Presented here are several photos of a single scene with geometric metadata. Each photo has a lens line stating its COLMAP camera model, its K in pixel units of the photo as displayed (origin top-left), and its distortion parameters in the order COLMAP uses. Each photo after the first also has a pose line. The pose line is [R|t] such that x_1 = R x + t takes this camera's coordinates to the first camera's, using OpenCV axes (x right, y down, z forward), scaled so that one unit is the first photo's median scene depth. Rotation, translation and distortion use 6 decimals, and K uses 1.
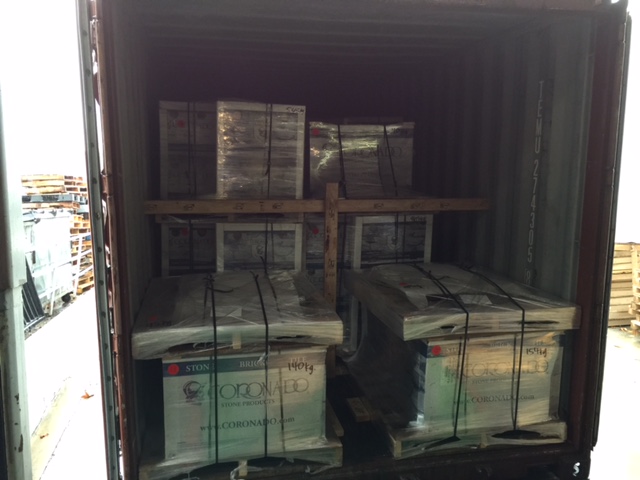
lens RADIAL K [[548.9, 0, 320.0], [0, 548.9, 240.0], [0, 0, 1]] dist [0.072393, -0.104334]
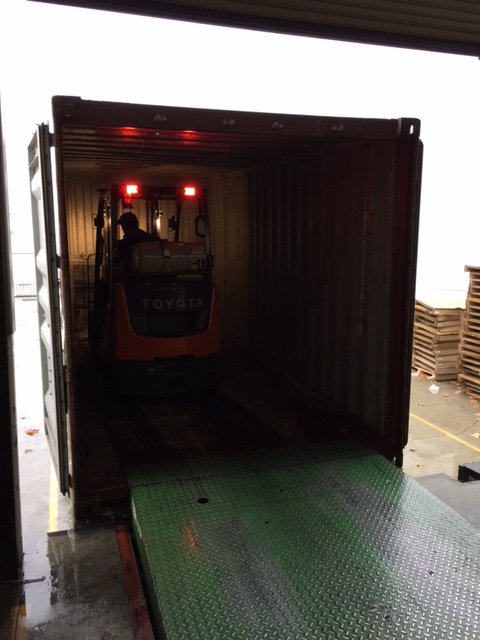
lens RADIAL K [[548.9, 0, 240.0], [0, 548.9, 320.0], [0, 0, 1]] dist [0.072393, -0.104334]
pose [[0.993254, -0.020322, 0.114165, -0.065519], [0.019142, 0.999752, 0.011418, 0.027132], [-0.114368, -0.009155, 0.993396, -0.289242]]
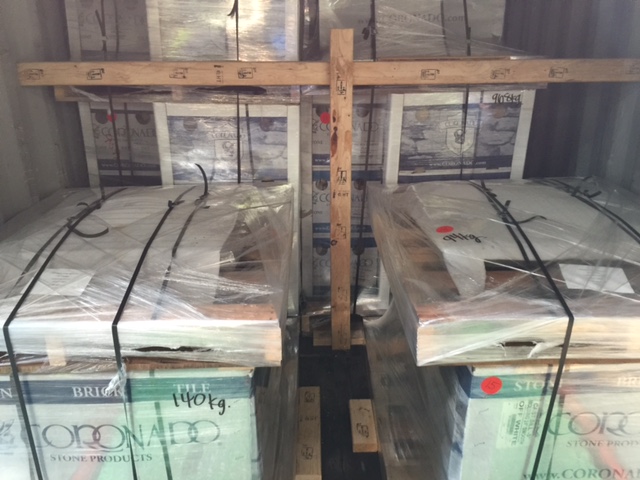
lens RADIAL K [[548.9, 0, 320.0], [0, 548.9, 240.0], [0, 0, 1]] dist [0.072393, -0.104334]
pose [[0.980386, 0.056015, -0.188957, 0.138533], [-0.015589, 0.977795, 0.208982, -0.015346], [0.196468, -0.201937, 0.959490, 0.503364]]
